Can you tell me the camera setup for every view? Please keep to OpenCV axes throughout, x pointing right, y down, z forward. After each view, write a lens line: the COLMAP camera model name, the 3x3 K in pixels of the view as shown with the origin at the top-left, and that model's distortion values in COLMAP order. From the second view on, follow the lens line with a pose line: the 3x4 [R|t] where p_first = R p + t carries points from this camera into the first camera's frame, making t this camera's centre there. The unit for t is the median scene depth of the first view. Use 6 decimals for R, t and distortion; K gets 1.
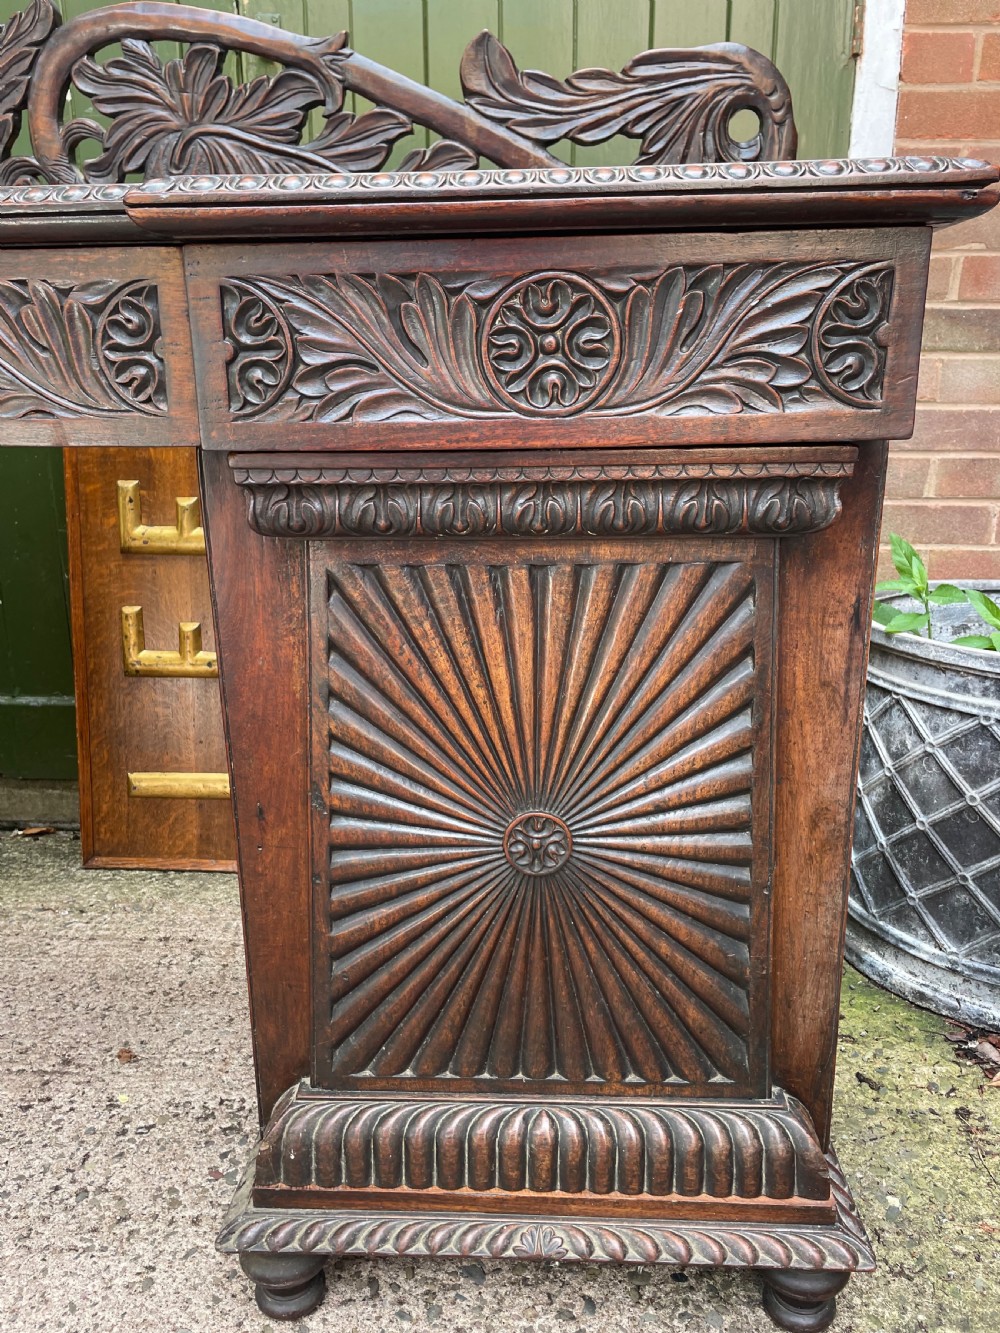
lens RADIAL K [[1020.8, 0, 493.2], [0, 1020.8, 660.0], [0, 0, 1]] dist [0.088098, -0.120501]
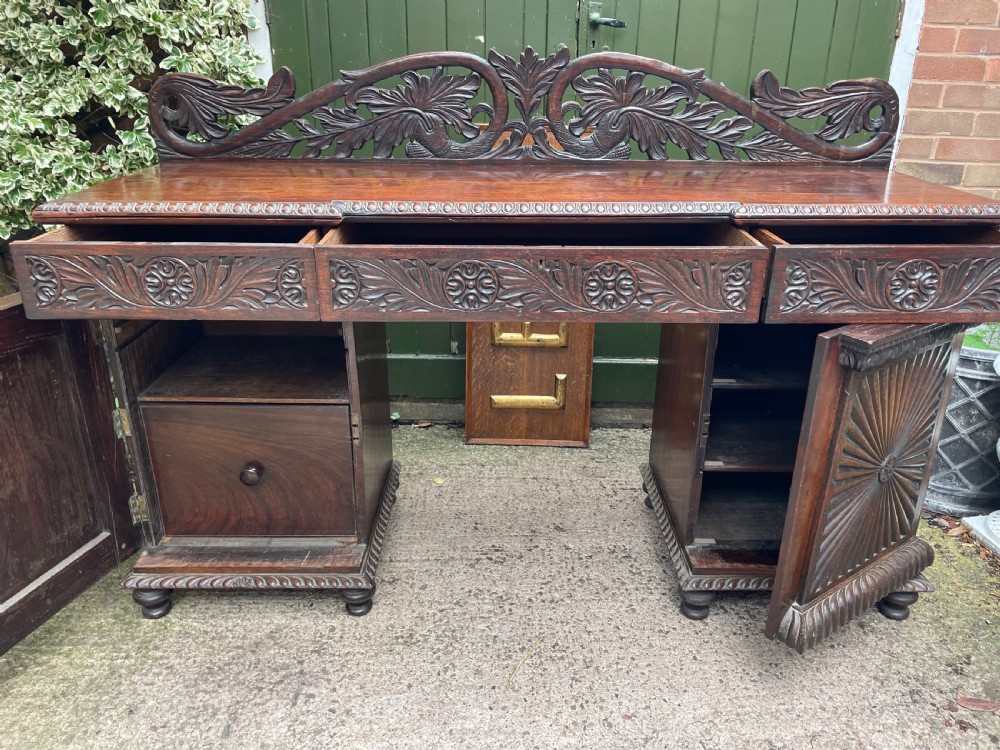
lens RADIAL K [[763.8, 0, 506.2], [0, 763.8, 370.2], [0, 0, 1]] dist [0.089034, -0.122403]
pose [[0.997890, -0.003248, 0.064853, -0.665082], [-0.003817, 0.994086, 0.108526, -0.148489], [-0.064822, -0.108545, 0.991976, -0.659974]]
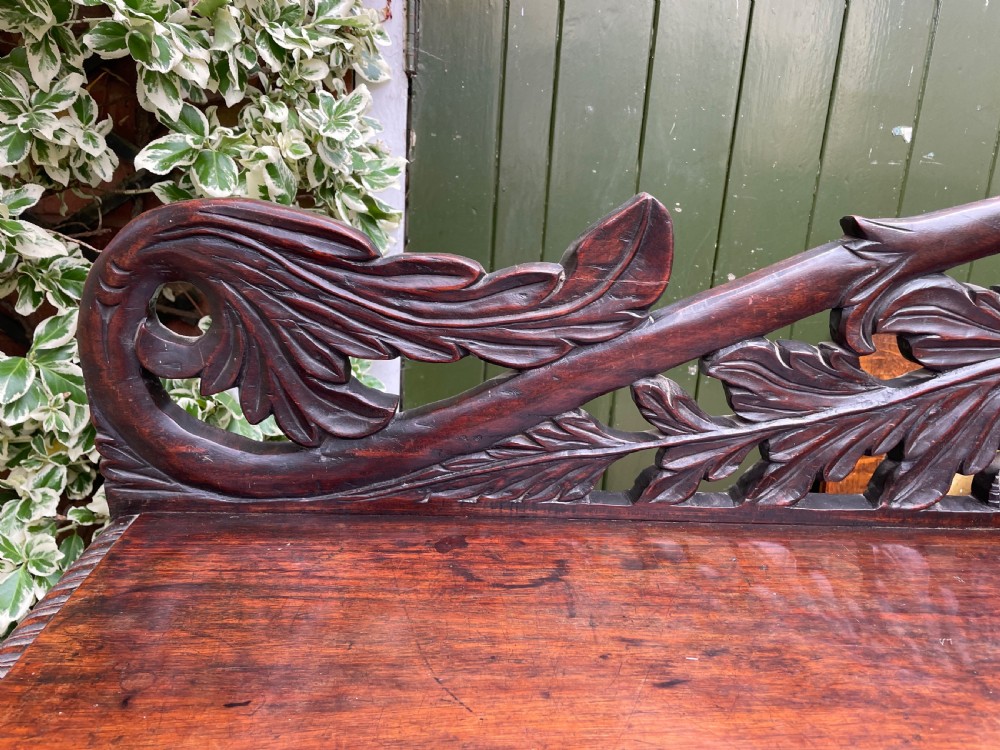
lens RADIAL K [[764.8, 0, 508.3], [0, 764.8, 379.5], [0, 0, 1]] dist [0.087255, -0.125616]
pose [[0.989013, 0.033988, 0.143865, -1.151179], [-0.034581, 0.999401, 0.001616, -0.501976], [-0.143724, -0.006574, 0.989596, 0.649213]]
